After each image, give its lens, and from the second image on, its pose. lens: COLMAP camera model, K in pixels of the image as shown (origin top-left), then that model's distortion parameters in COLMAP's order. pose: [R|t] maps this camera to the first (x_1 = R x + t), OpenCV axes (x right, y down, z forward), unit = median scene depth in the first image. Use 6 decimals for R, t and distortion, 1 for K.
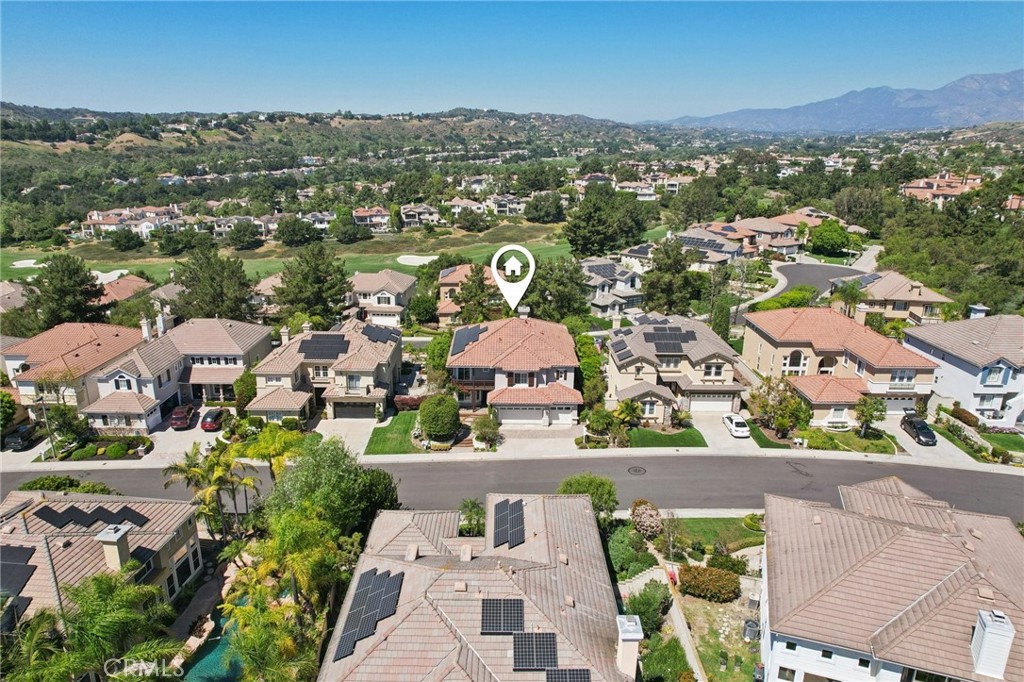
lens RADIAL K [[654.9, 0, 501.0], [0, 654.9, 340.3], [0, 0, 1]] dist [-0.069009, 0.062206]
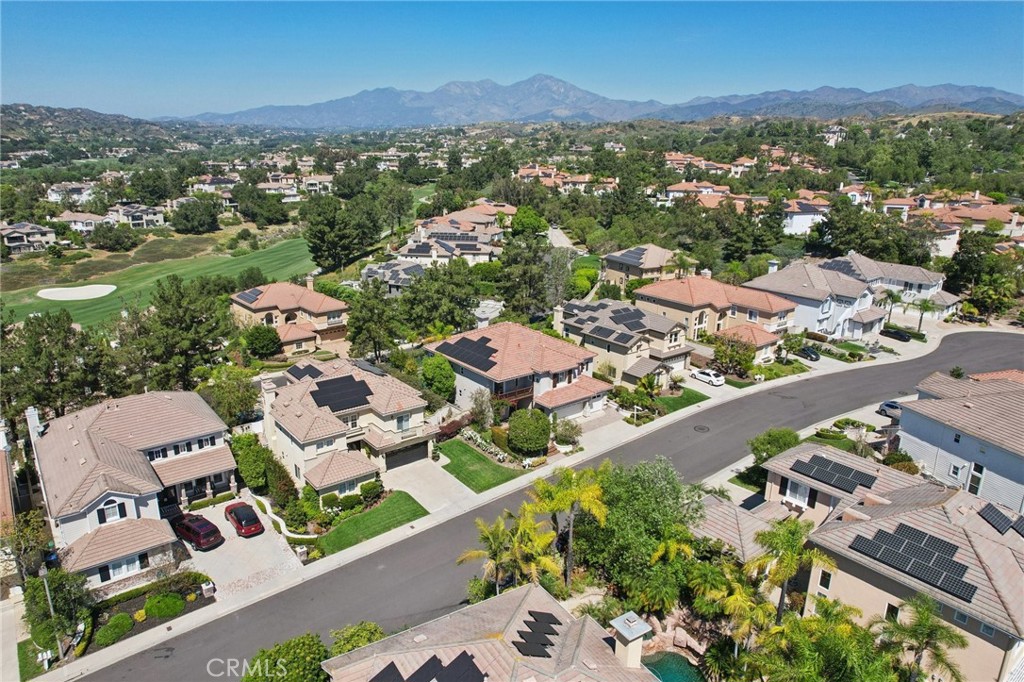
lens RADIAL K [[654.9, 0, 501.0], [0, 654.9, 340.3], [0, 0, 1]] dist [-0.069009, 0.062206]
pose [[0.791839, -0.176229, 0.584752, -0.623711], [0.173779, 0.982900, 0.060899, -0.076965], [-0.585485, 0.053395, 0.808923, 0.218445]]
